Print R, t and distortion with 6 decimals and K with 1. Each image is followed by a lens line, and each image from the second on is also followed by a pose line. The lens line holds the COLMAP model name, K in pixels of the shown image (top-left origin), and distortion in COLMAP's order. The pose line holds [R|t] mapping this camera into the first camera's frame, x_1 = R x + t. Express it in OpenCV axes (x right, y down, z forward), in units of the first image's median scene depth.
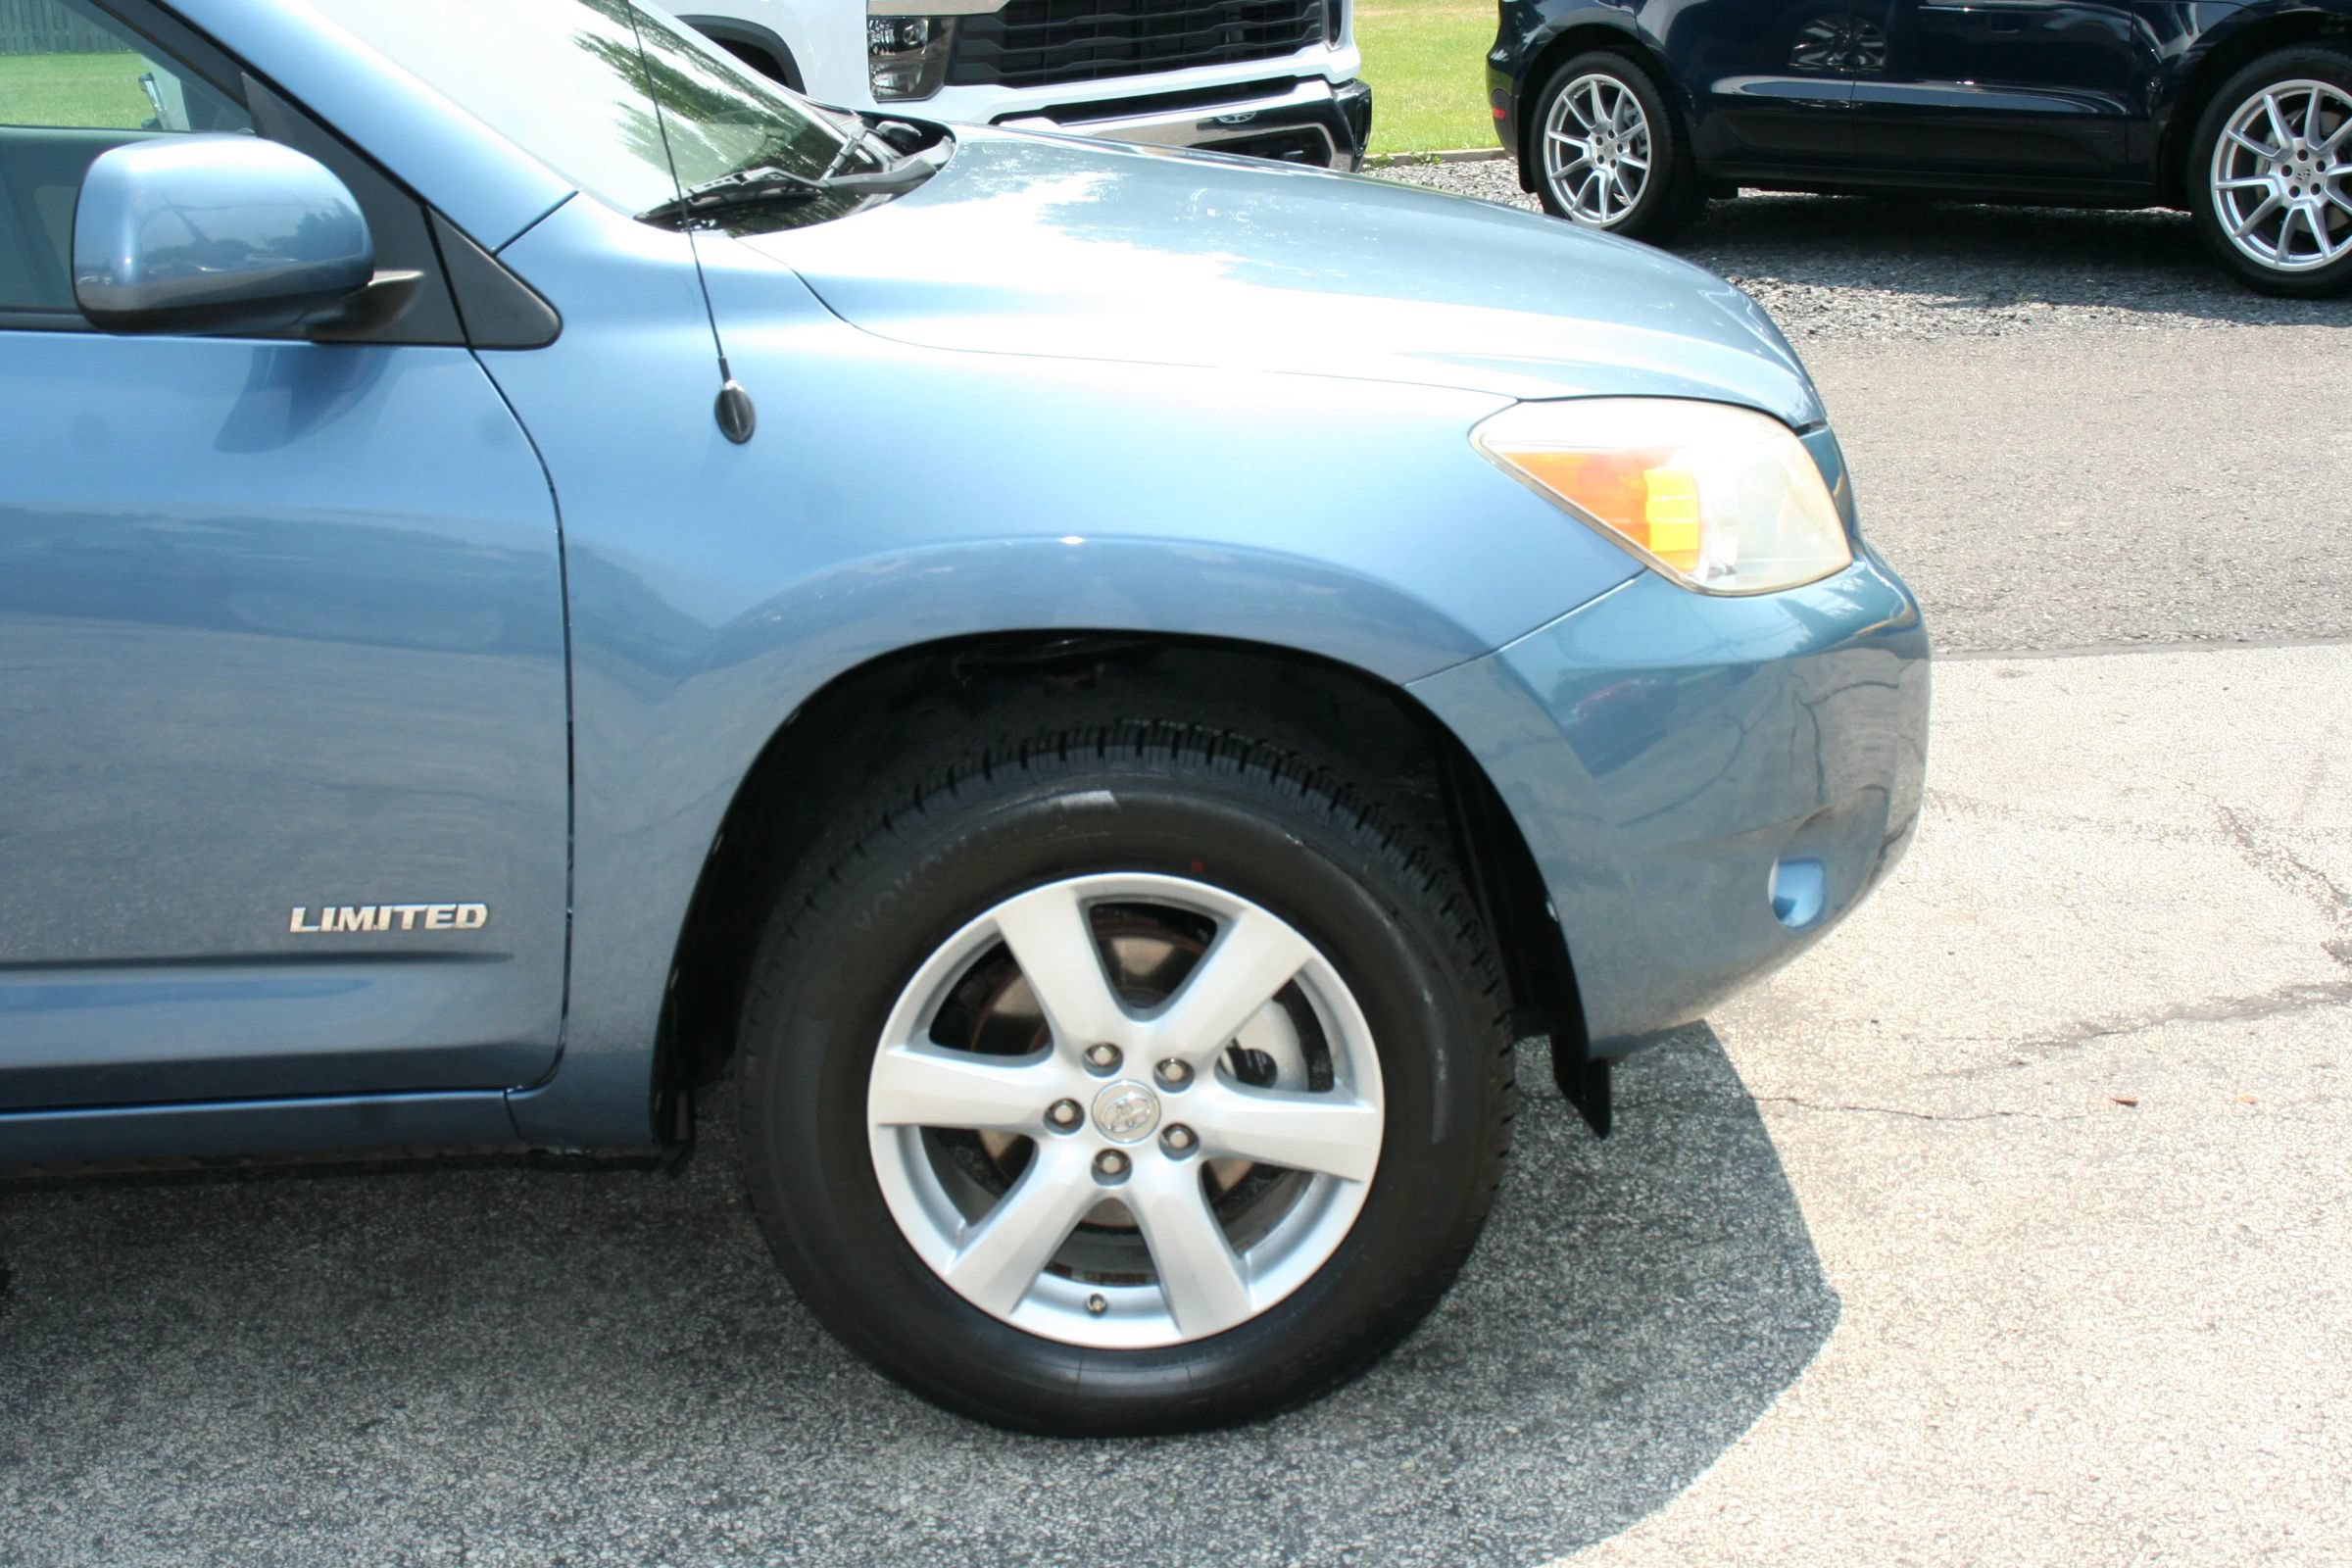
lens RADIAL K [[2970.8, 0, 1180.2], [0, 2970.8, 798.9], [0, 0, 1]] dist [0.029160, 0.000000]
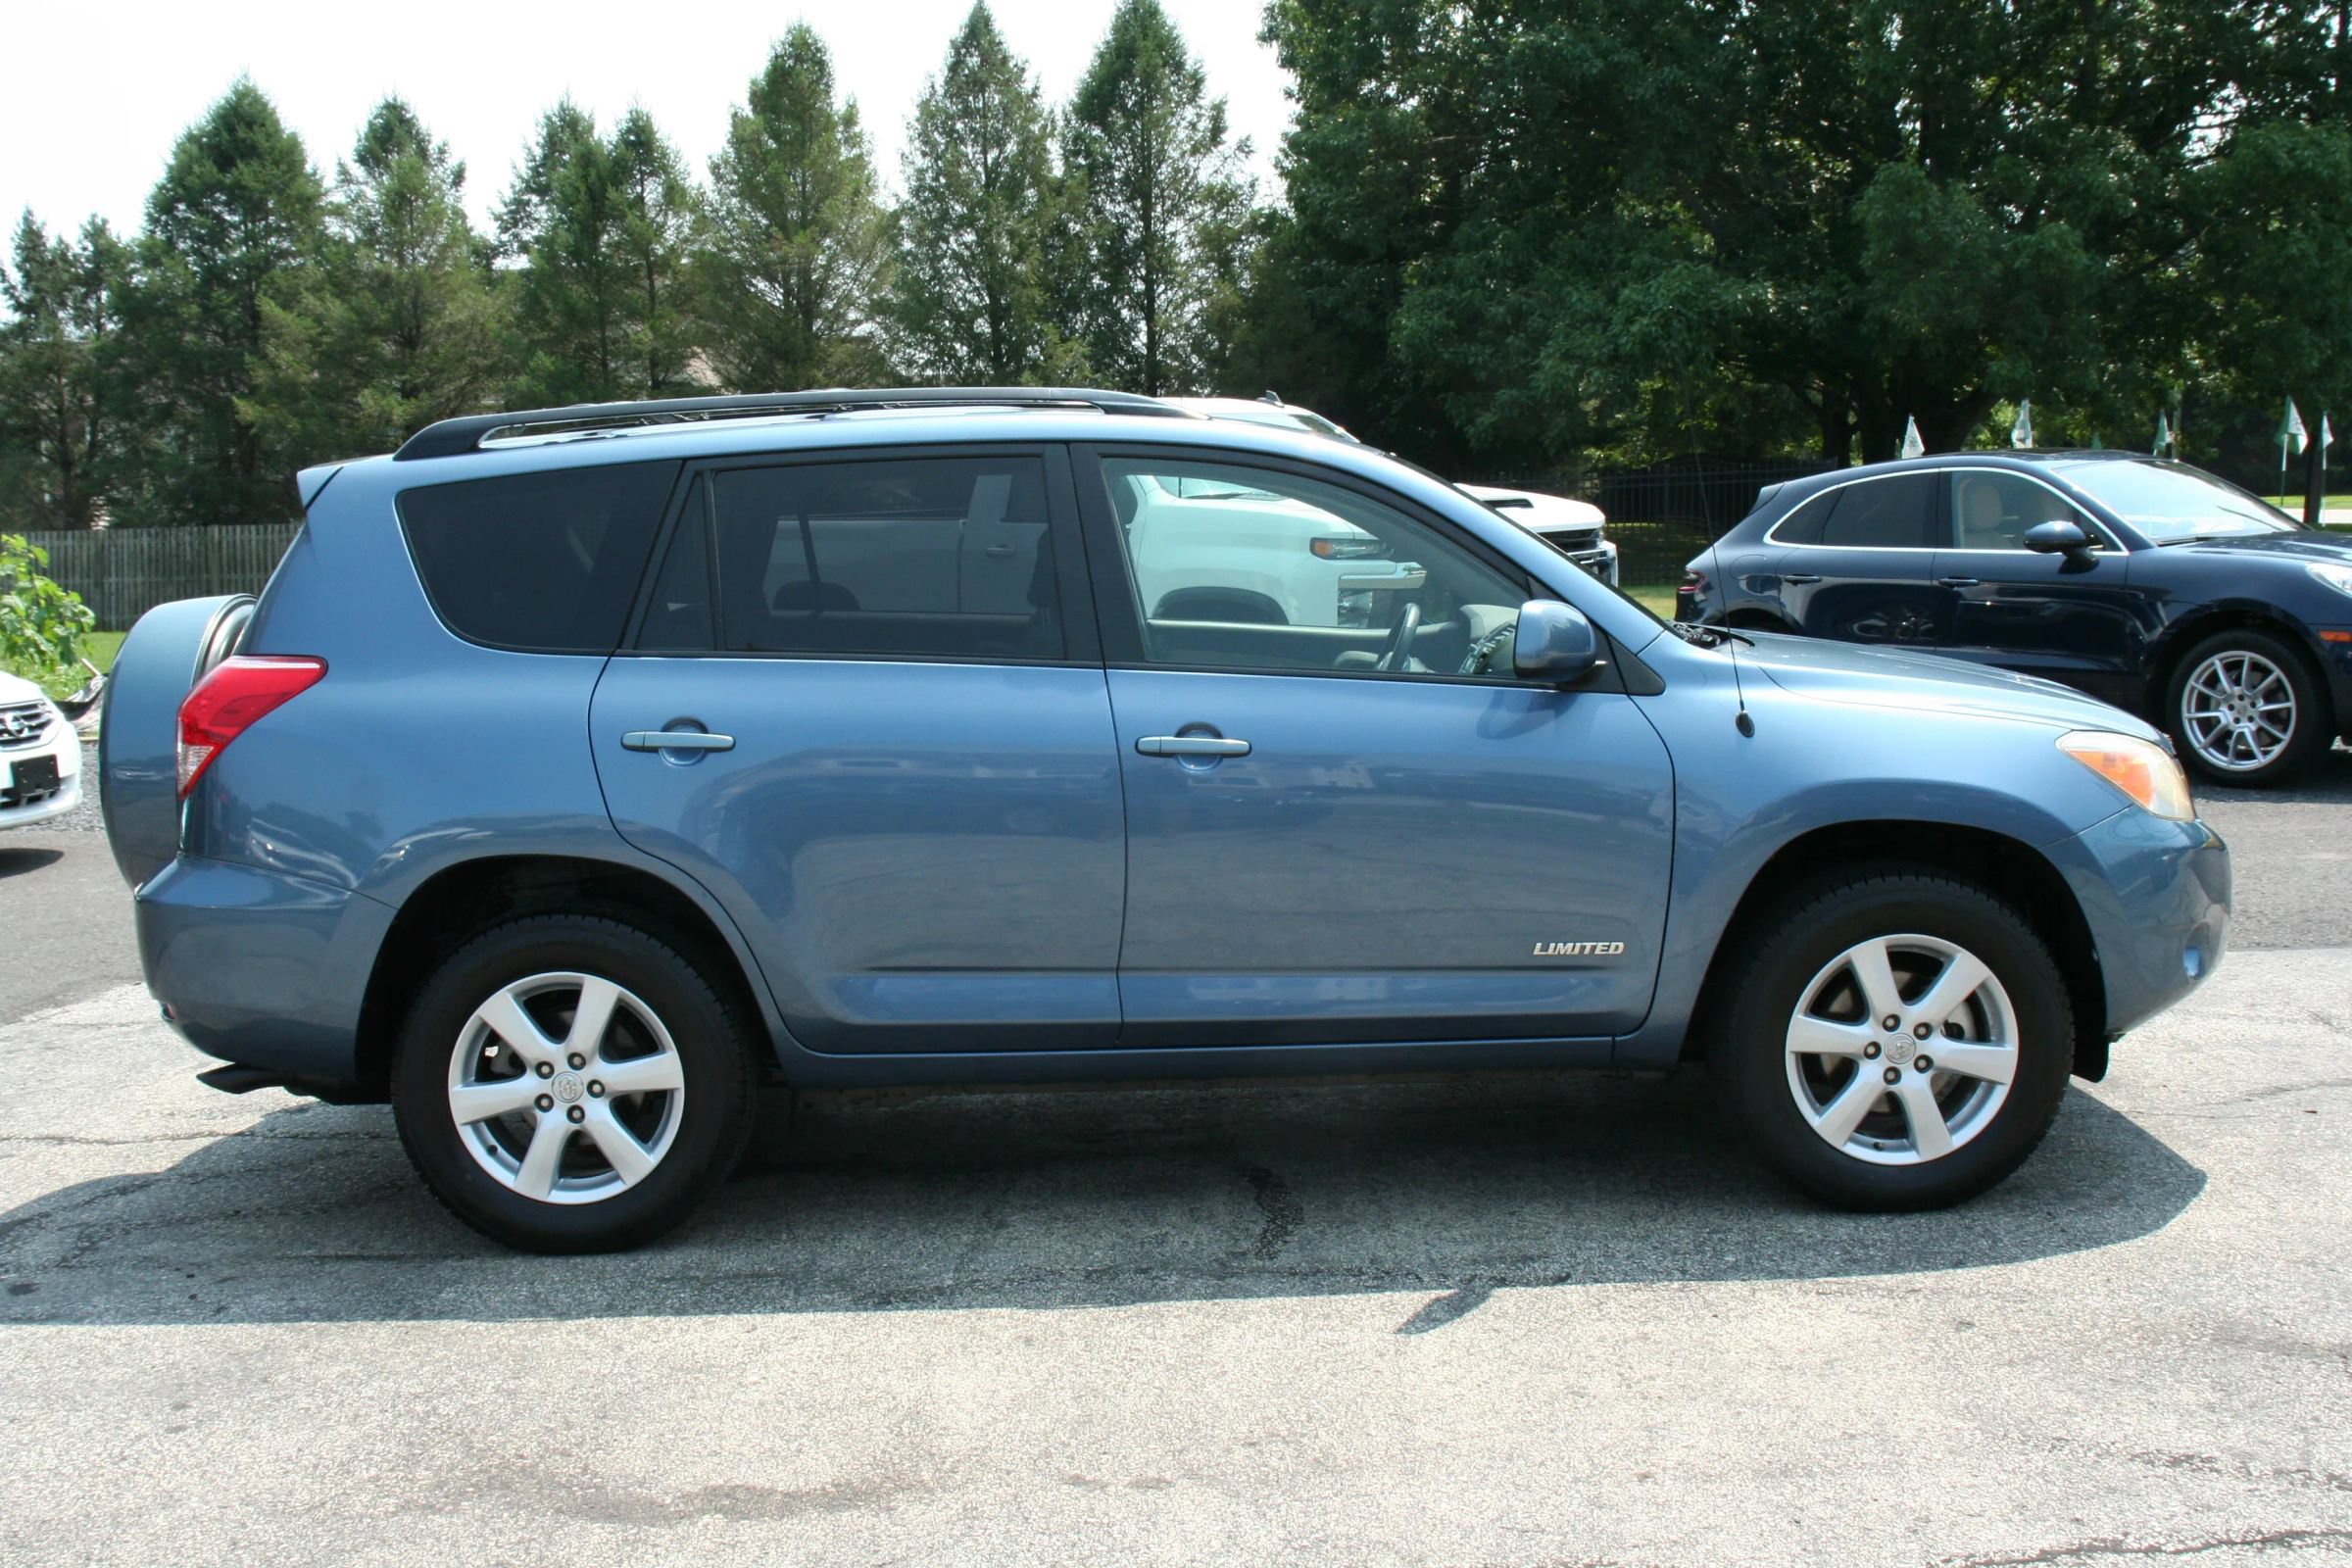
lens RADIAL K [[2487.3, 0, 1204.3], [0, 2487.3, 796.7], [0, 0, 1]] dist [-0.036951, 0.000000]
pose [[0.999842, 0.017707, 0.001265, -0.520927], [-0.017164, 0.982448, -0.185748, 0.263519], [-0.004532, 0.185697, 0.982597, -0.793246]]
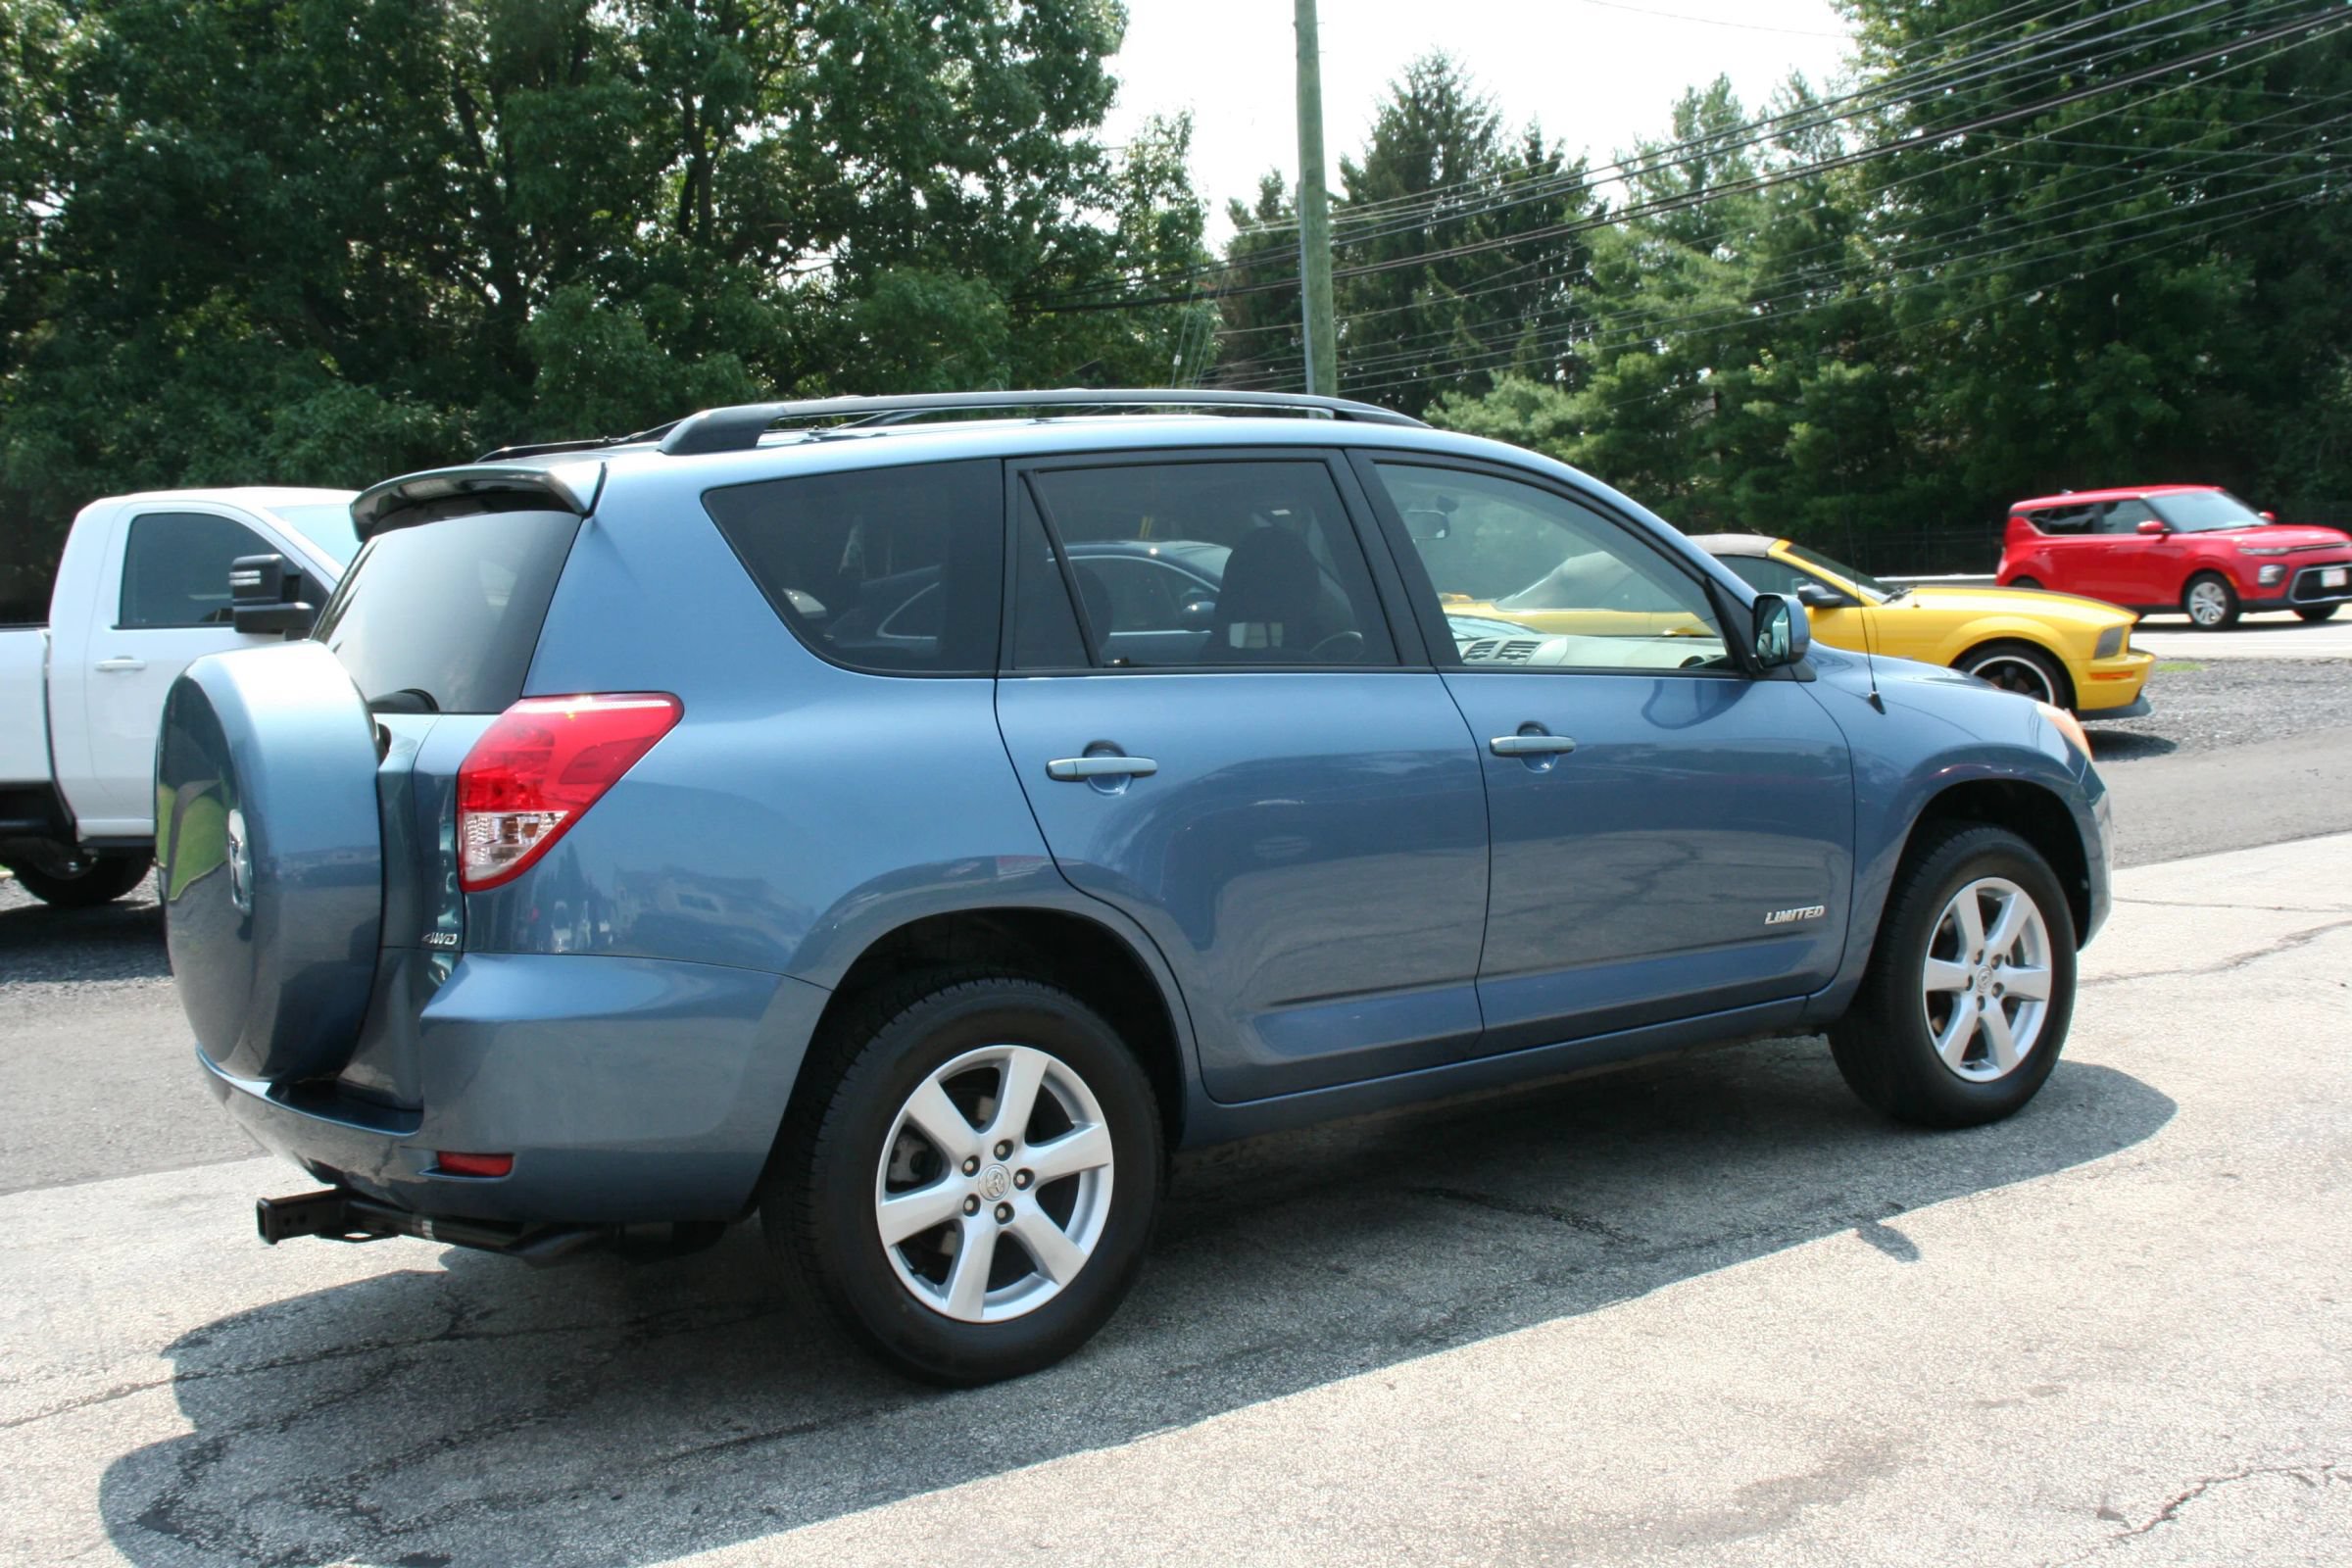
lens RADIAL K [[2566.7, 0, 1205.6], [0, 2566.7, 816.5], [0, 0, 1]] dist [-0.027309, 0.000000]
pose [[0.821391, -0.049187, 0.568241, -1.731364], [0.186425, 0.964707, -0.185972, 0.246014], [-0.539039, 0.258691, 0.801571, -0.396106]]
